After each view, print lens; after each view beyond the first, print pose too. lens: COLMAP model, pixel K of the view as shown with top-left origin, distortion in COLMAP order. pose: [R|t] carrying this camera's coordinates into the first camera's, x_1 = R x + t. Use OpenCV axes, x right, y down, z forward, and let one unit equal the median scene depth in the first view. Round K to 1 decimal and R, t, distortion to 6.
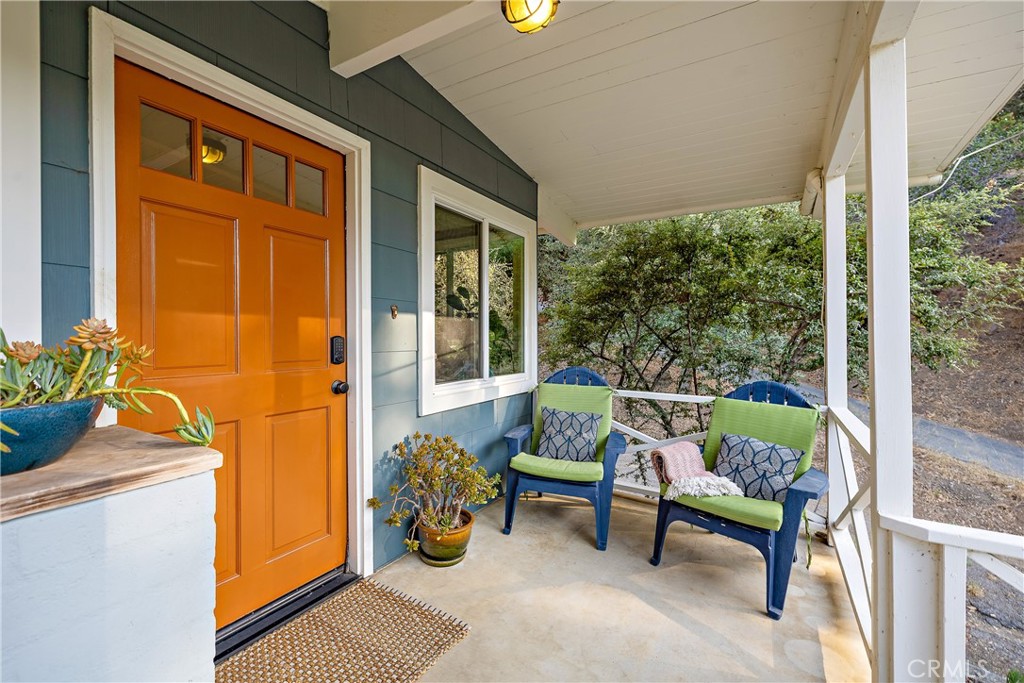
lens RADIAL K [[434.9, 0, 512.3], [0, 434.9, 338.4], [0, 0, 1]] dist [0.002506, 0.000525]
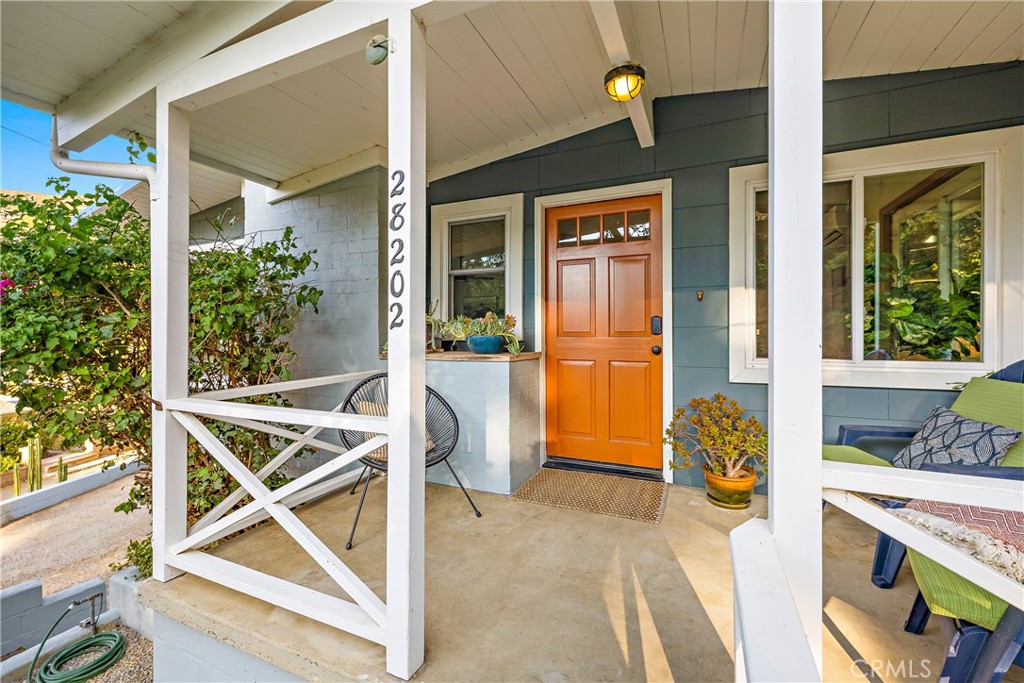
lens RADIAL K [[434.9, 0, 510.9], [0, 434.9, 336.3], [0, 0, 1]] dist [0.002506, 0.000525]
pose [[0.117047, 0.008829, -0.993087, 1.023766], [0.003288, 0.999952, 0.009277, 0.047972], [0.993121, -0.004352, 0.117013, 0.316448]]
